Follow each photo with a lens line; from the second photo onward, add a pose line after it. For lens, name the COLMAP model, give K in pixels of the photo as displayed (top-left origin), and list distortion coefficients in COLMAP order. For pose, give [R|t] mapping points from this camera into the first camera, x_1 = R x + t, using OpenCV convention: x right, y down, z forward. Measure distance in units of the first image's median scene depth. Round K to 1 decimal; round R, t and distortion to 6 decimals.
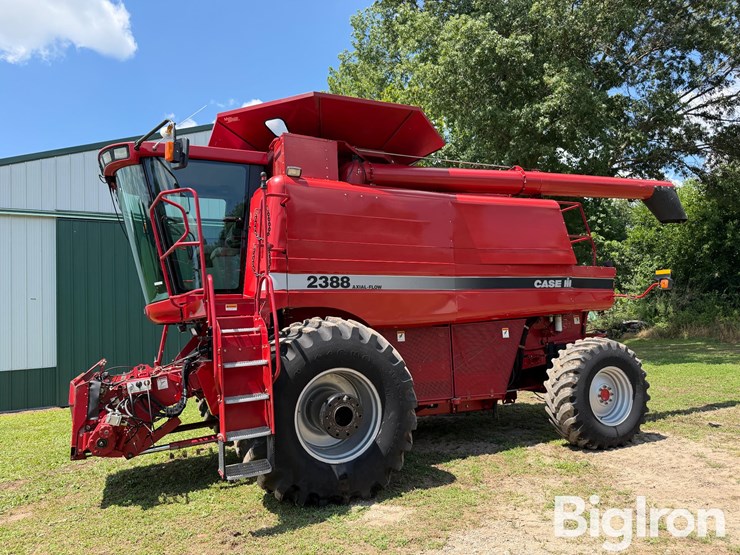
lens RADIAL K [[527.2, 0, 370.0], [0, 527.2, 277.5], [0, 0, 1]] dist [0.037976, -0.083594]
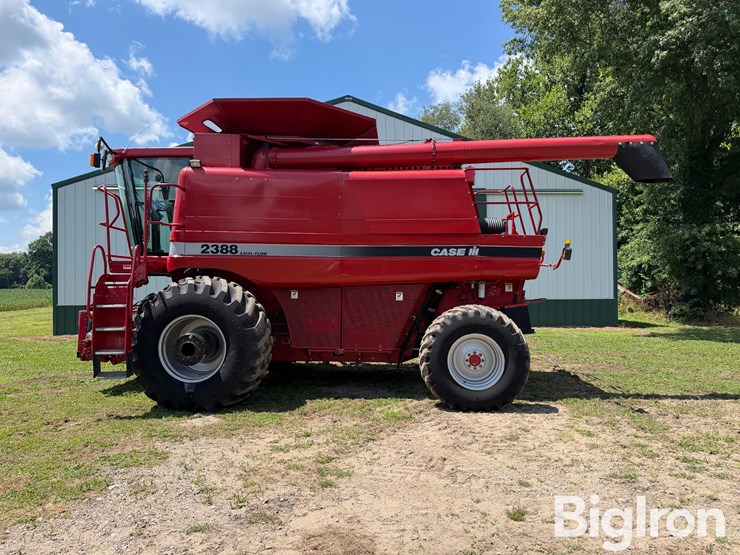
lens RADIAL K [[528.4, 0, 370.0], [0, 528.4, 277.5], [0, 0, 1]] dist [0.078548, -0.117882]
pose [[0.900701, 0.039772, -0.432615, 0.812072], [-0.001831, 0.996139, 0.087766, -0.036844], [0.434435, -0.078259, 0.897297, -0.013924]]
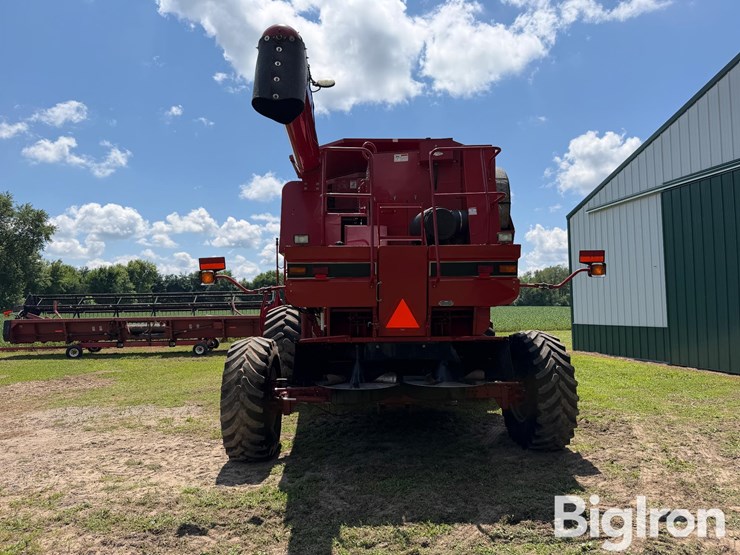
lens RADIAL K [[527.2, 0, 370.0], [0, 527.2, 277.5], [0, 0, 1]] dist [0.037976, -0.083594]
pose [[-0.345231, 0.001019, -0.938517, 1.428180], [0.117396, 0.992192, -0.042106, 0.084369], [0.931146, -0.124715, -0.342655, 1.760257]]
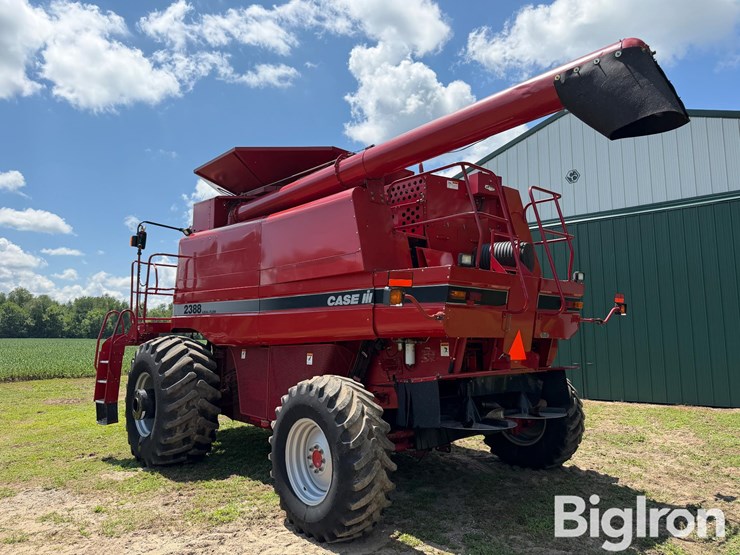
lens RADIAL K [[511.1, 0, 370.0], [0, 511.1, 277.5], [0, 0, 1]] dist [0.031622, -0.043851]
pose [[0.346563, -0.059977, -0.936107, 1.301785], [0.079526, 0.996239, -0.034388, 0.009803], [0.934649, -0.062527, 0.350030, 0.969993]]
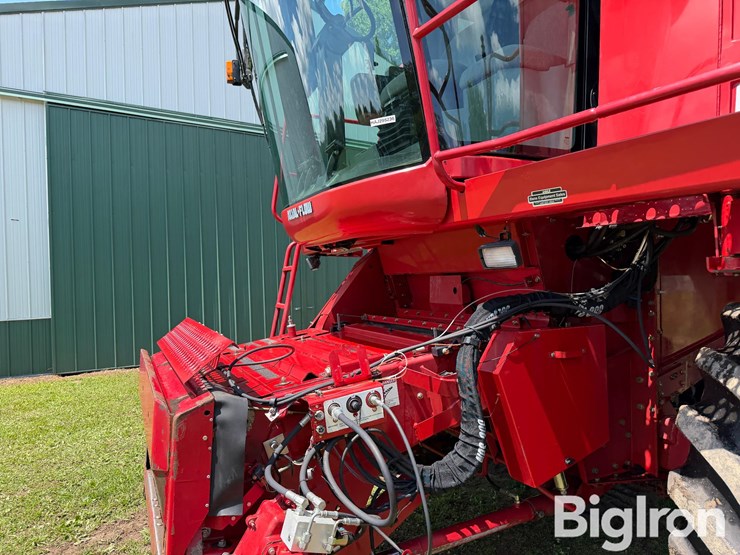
lens RADIAL K [[528.4, 0, 370.0], [0, 528.4, 277.5], [0, 0, 1]] dist [0.078548, -0.117882]
pose [[0.999342, 0.027749, 0.023354, -0.394422], [-0.029729, 0.995565, 0.089250, 0.081142], [-0.020773, -0.089886, 0.995735, 0.603187]]
